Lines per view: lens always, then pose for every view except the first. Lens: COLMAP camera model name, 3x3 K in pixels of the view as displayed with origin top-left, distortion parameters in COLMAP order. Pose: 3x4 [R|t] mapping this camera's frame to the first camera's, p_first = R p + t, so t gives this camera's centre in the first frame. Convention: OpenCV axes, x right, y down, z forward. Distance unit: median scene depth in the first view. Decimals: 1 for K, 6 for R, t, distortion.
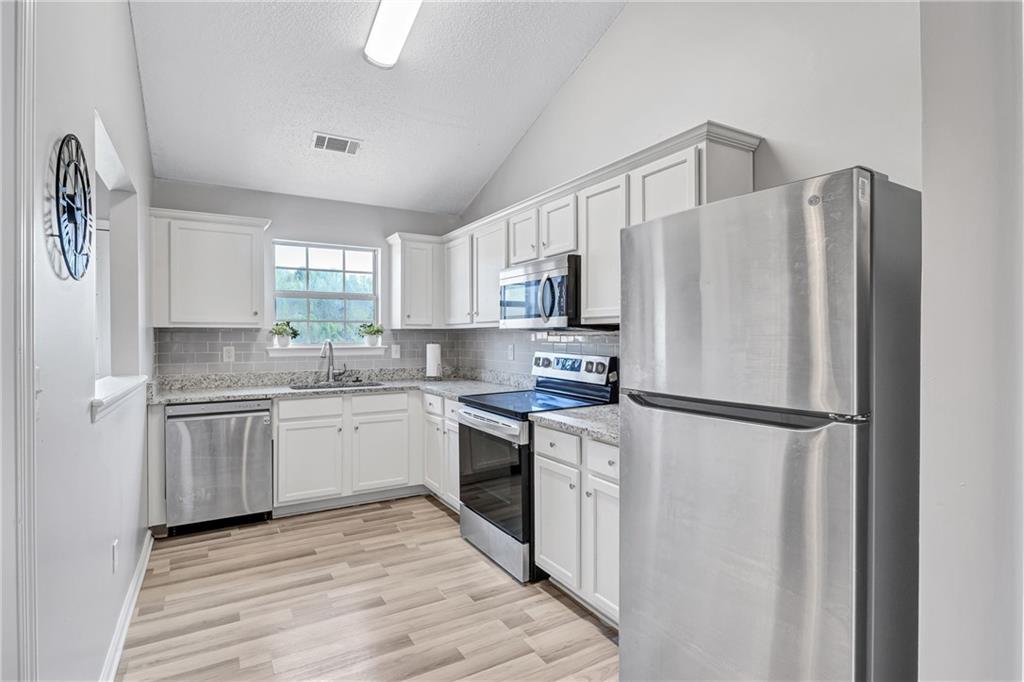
lens RADIAL K [[516.1, 0, 514.4], [0, 516.1, 340.1], [0, 0, 1]] dist [-0.001446, -0.000894]
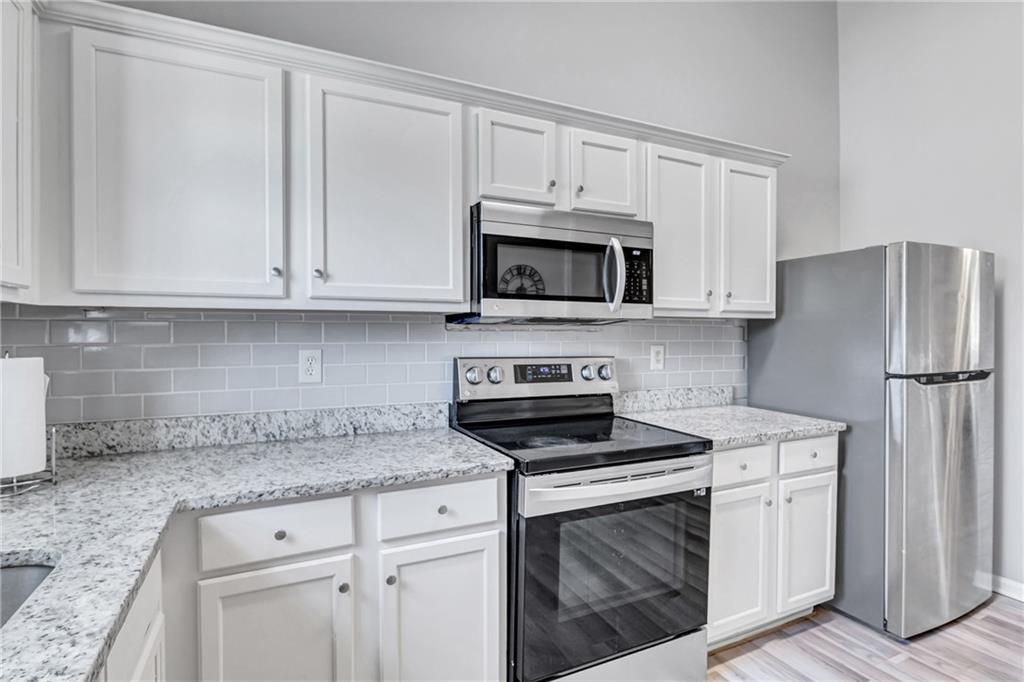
lens RADIAL K [[529.8, 0, 518.2], [0, 529.8, 336.4], [0, 0, 1]] dist [-0.005032, 0.000136]
pose [[0.063988, -0.010839, 0.997892, -0.529876], [0.004533, 0.999934, 0.010570, -0.007315], [-0.997940, 0.003847, 0.064033, 0.896246]]
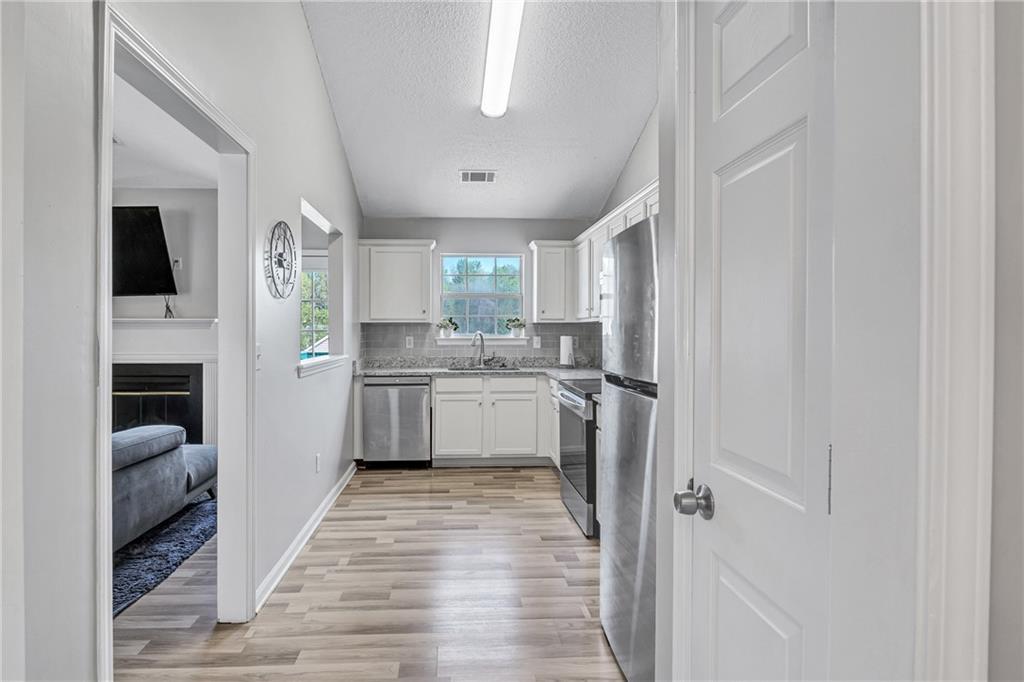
lens RADIAL K [[529.8, 0, 478.2], [0, 529.8, 334.4], [0, 0, 1]] dist [-0.005032, 0.000136]
pose [[0.884573, 0.005167, -0.466372, 0.268052], [-0.004307, 0.999986, 0.002909, 0.002011], [0.466381, -0.000565, 0.884584, -0.146686]]
